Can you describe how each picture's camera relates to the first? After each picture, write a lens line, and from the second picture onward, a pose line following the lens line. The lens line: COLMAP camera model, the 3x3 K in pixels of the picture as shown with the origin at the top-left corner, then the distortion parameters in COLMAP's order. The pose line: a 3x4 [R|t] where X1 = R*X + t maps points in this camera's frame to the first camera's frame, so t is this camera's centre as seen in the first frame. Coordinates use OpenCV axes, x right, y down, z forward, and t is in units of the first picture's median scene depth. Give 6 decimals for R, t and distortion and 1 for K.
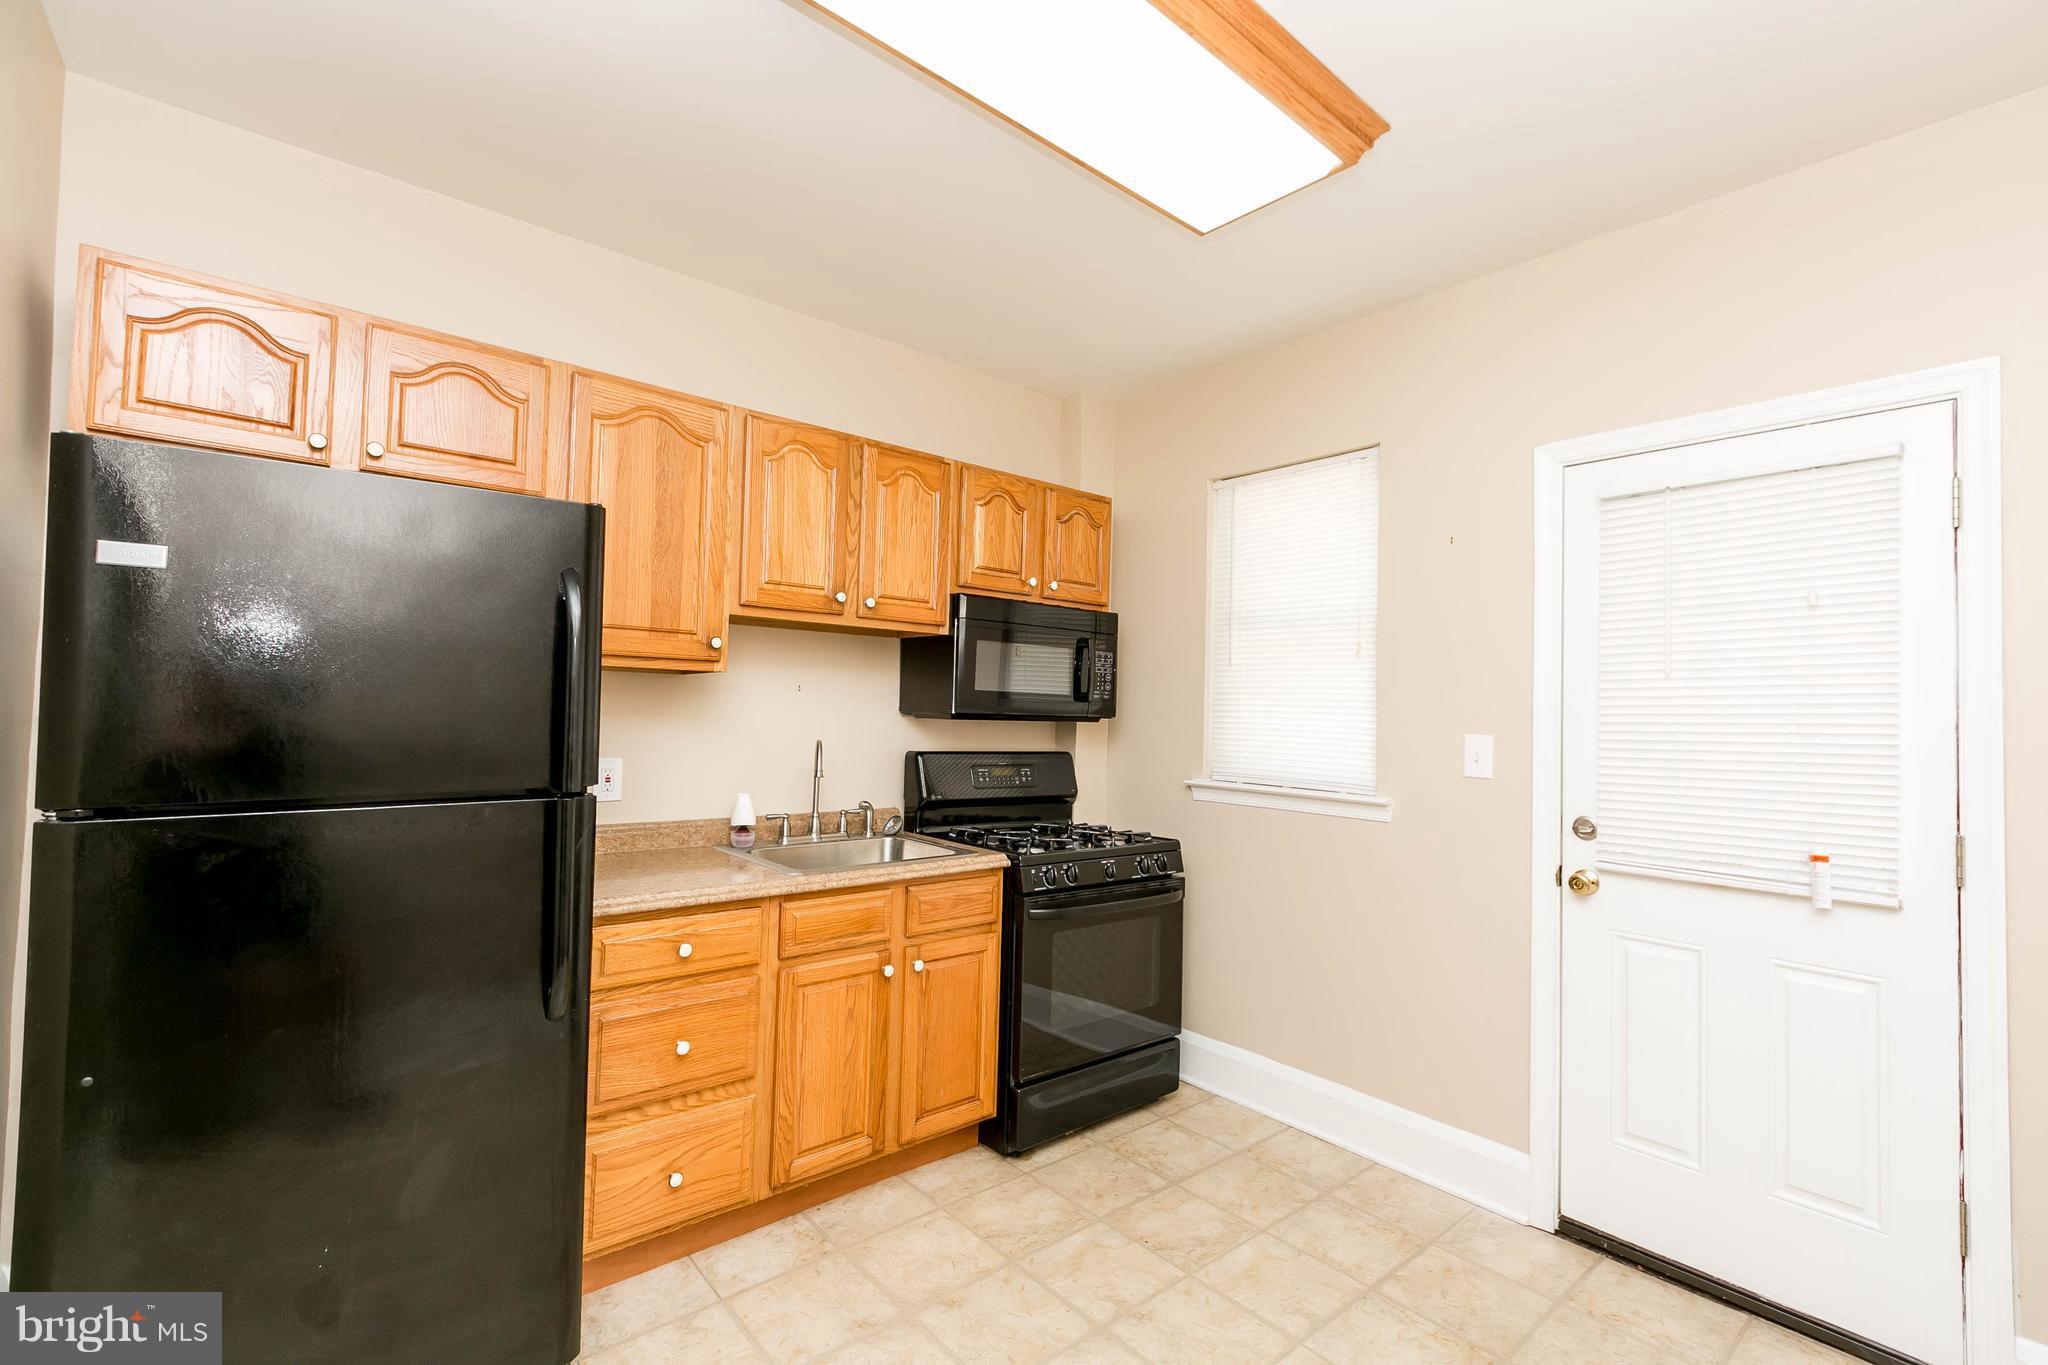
lens RADIAL K [[905.9, 0, 1028.1], [0, 905.9, 676.5], [0, 0, 1]] dist [0.000567, 0.000656]
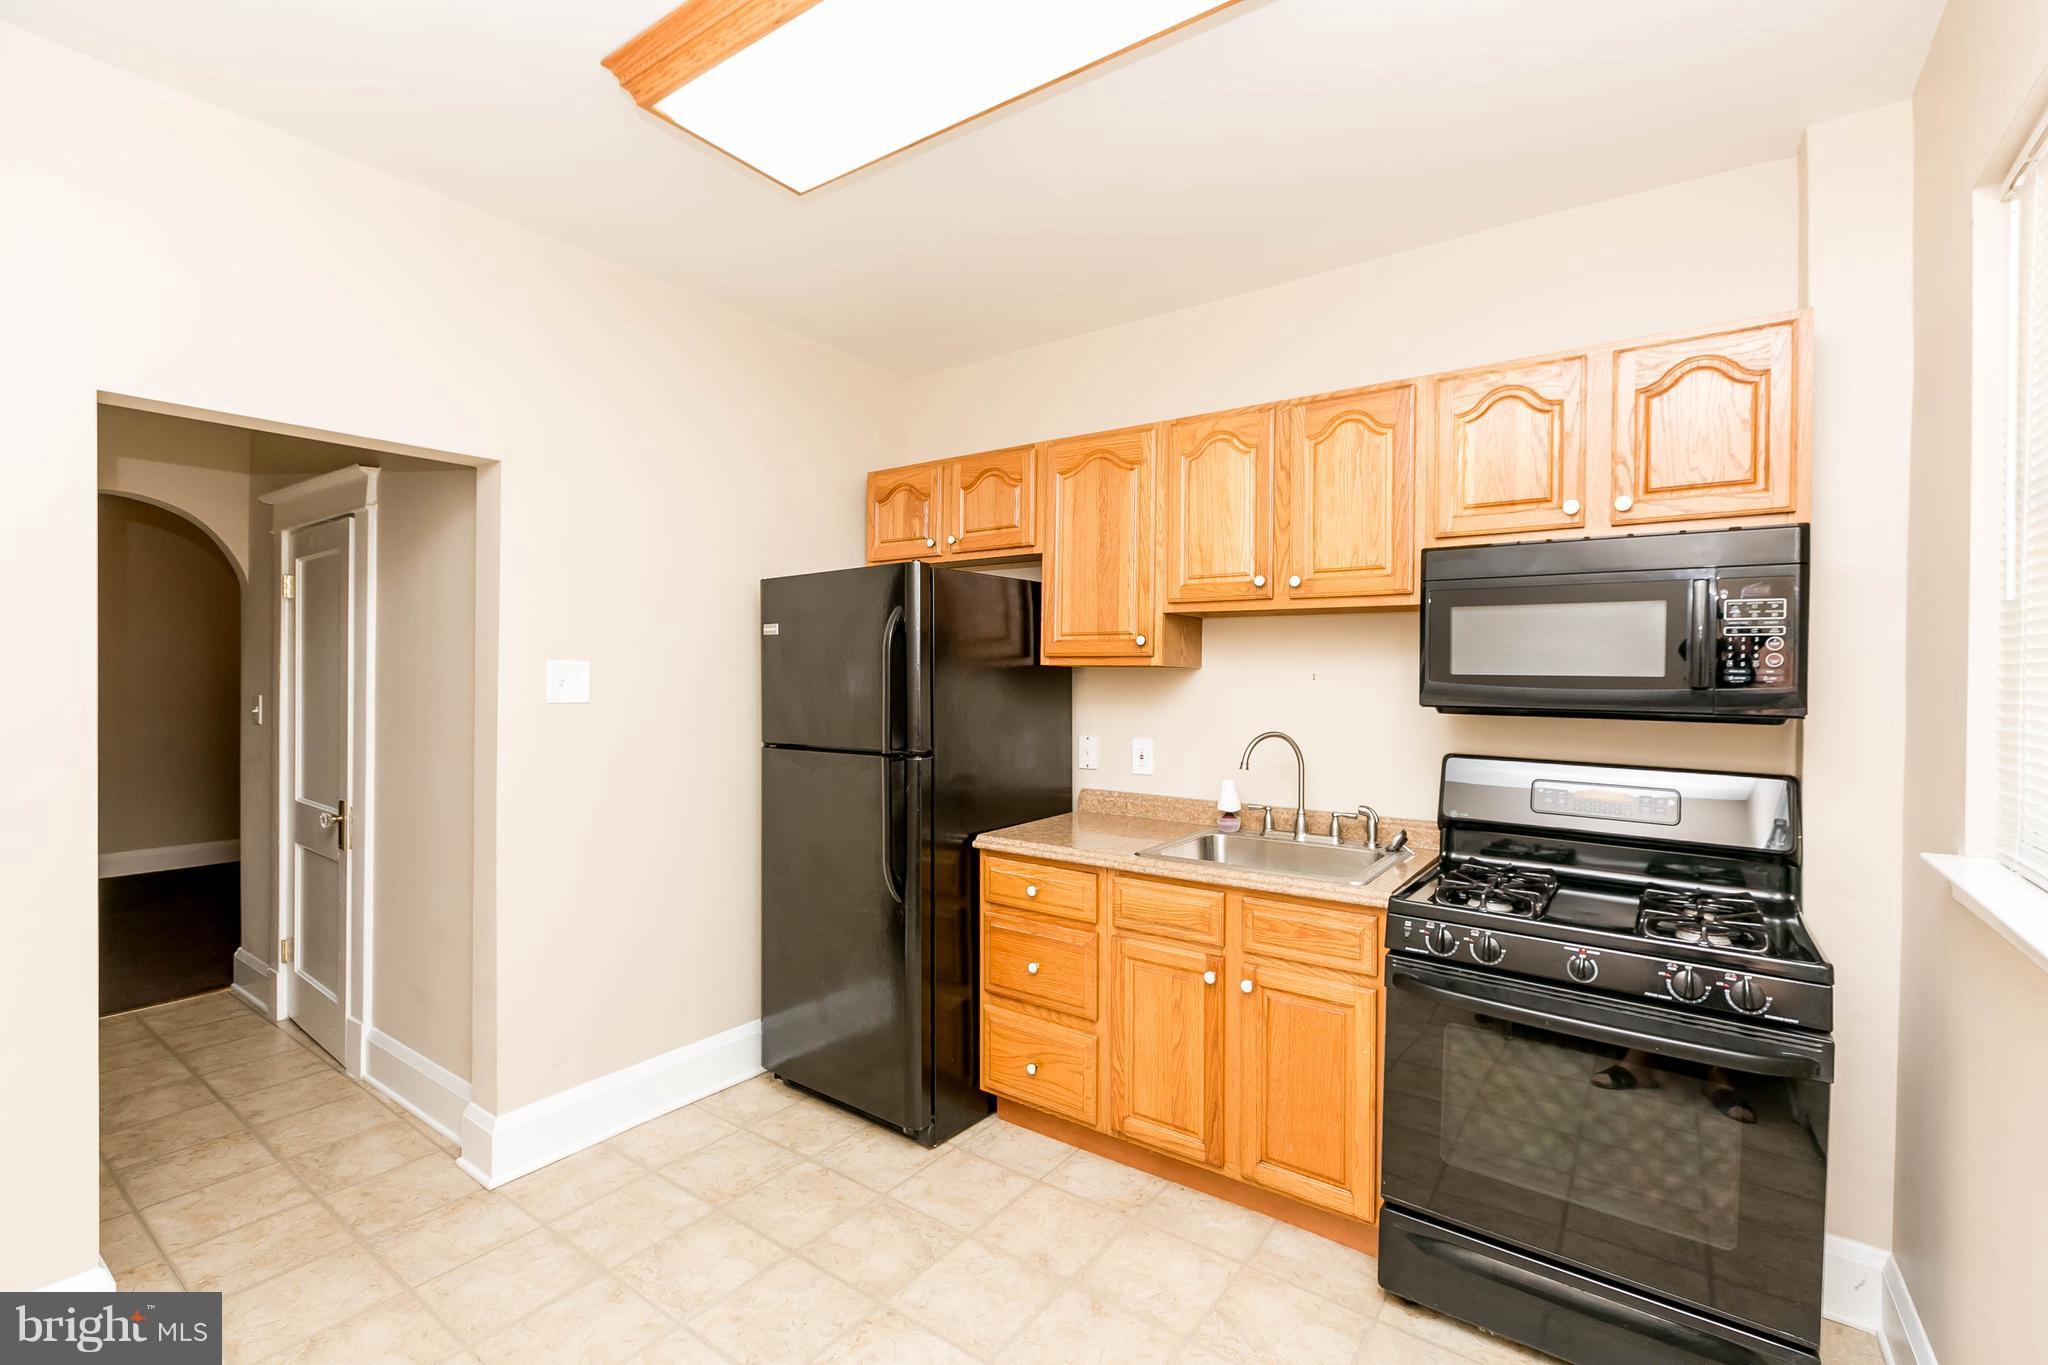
lens RADIAL K [[905.9, 0, 1028.1], [0, 905.9, 676.5], [0, 0, 1]] dist [0.000567, 0.000656]
pose [[0.232533, -0.018986, -0.972403, 0.644475], [0.035421, 0.999311, -0.011041, 0.013632], [0.971943, -0.031876, 0.233045, 0.537873]]
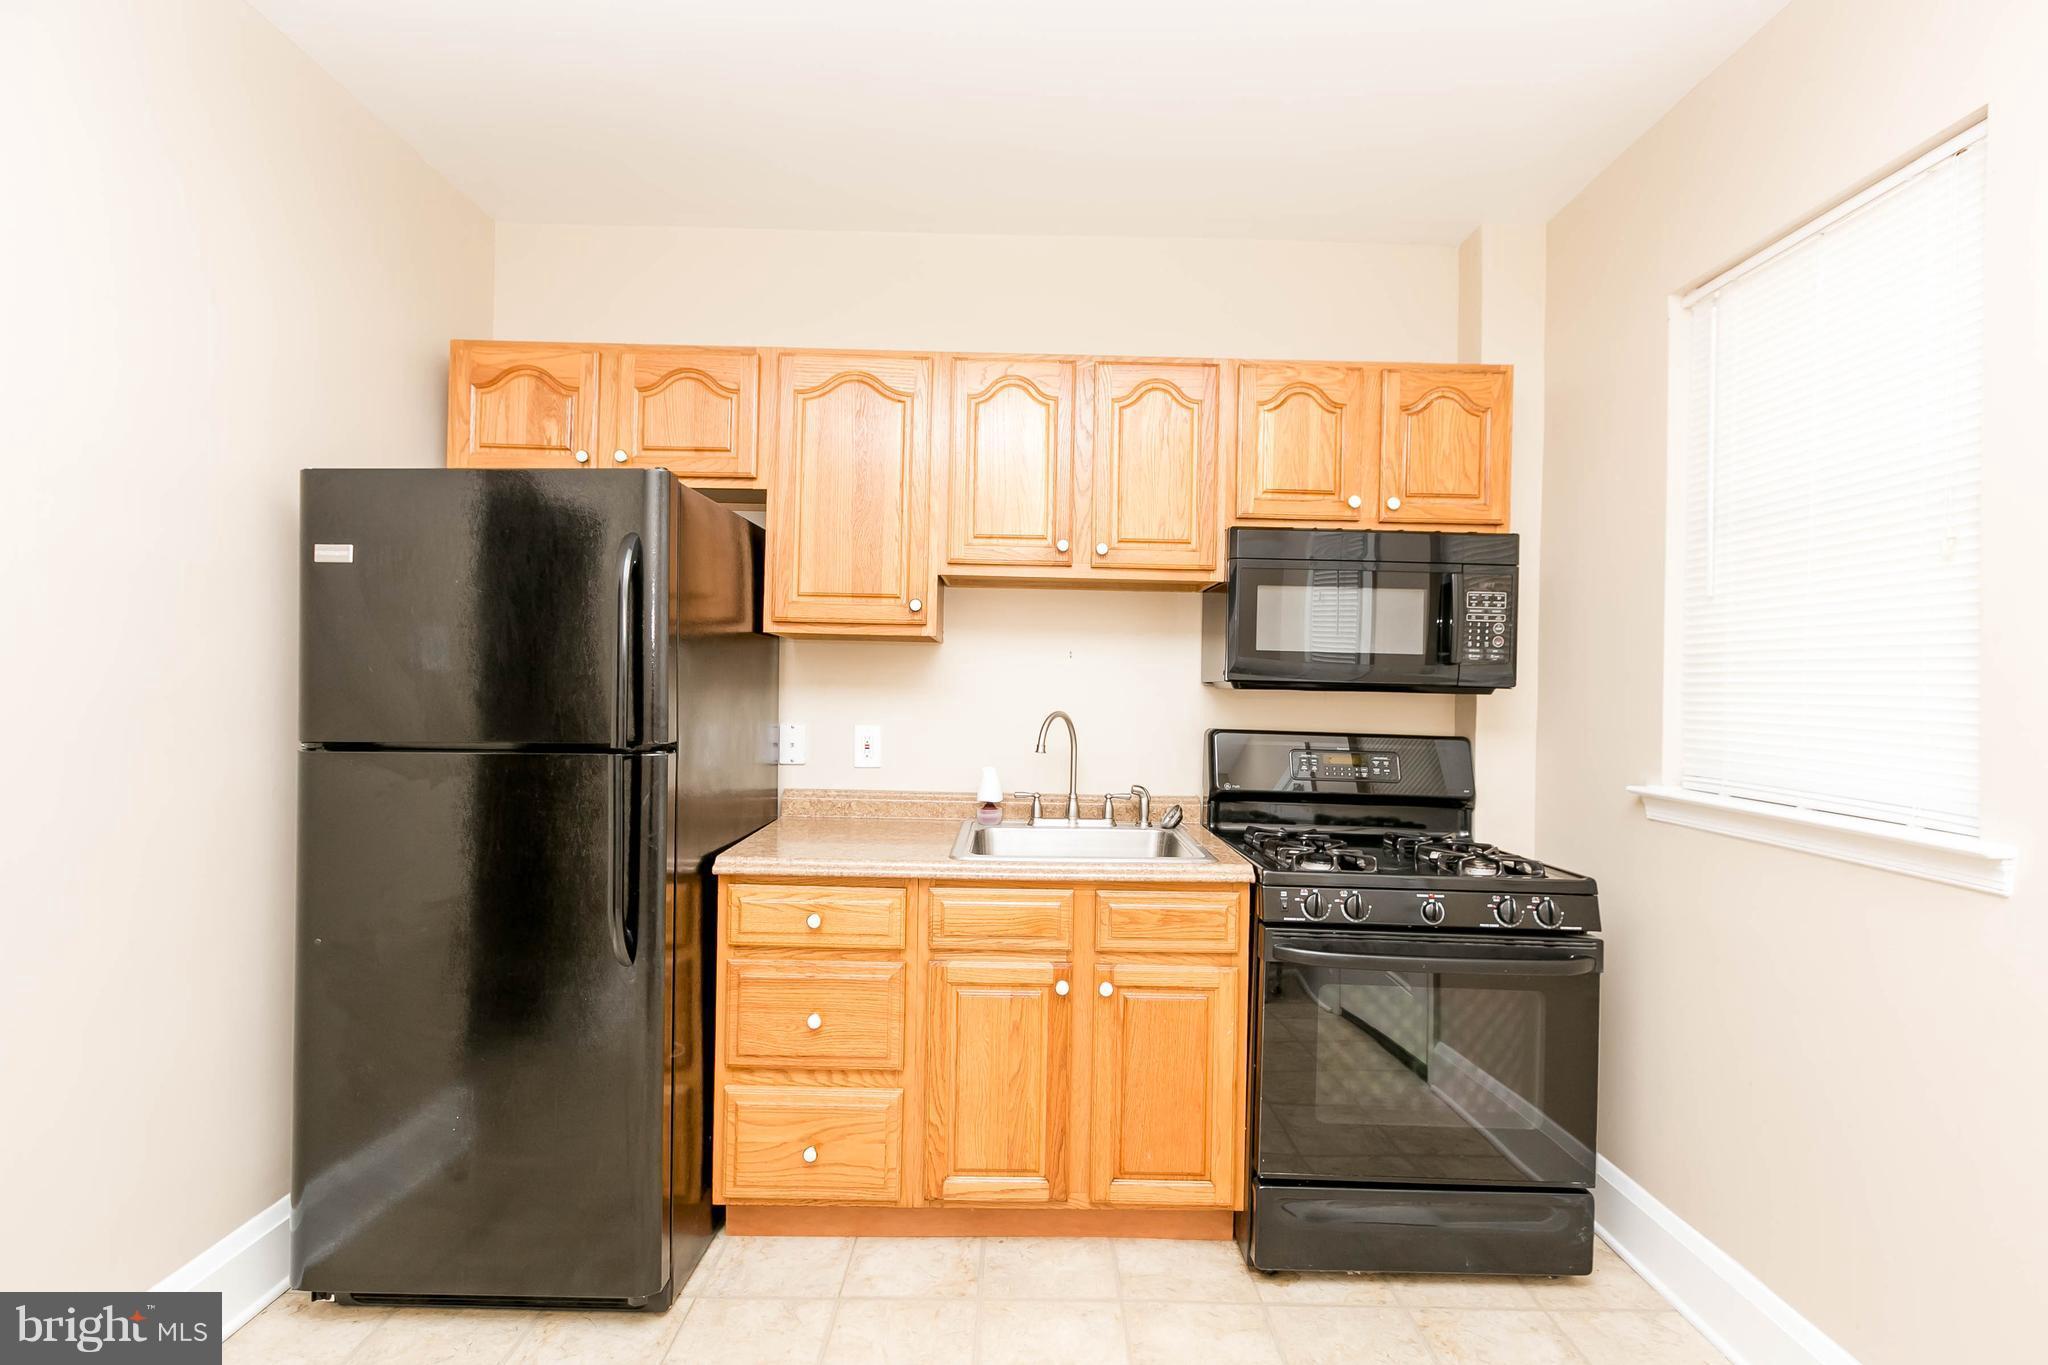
lens RADIAL K [[905.9, 0, 1028.1], [0, 905.9, 676.5], [0, 0, 1]] dist [0.000567, 0.000656]
pose [[0.764648, -0.014367, -0.644288, 0.319254], [0.023198, 0.999717, 0.005239, 0.031457], [0.644031, -0.018952, 0.764765, 0.312544]]
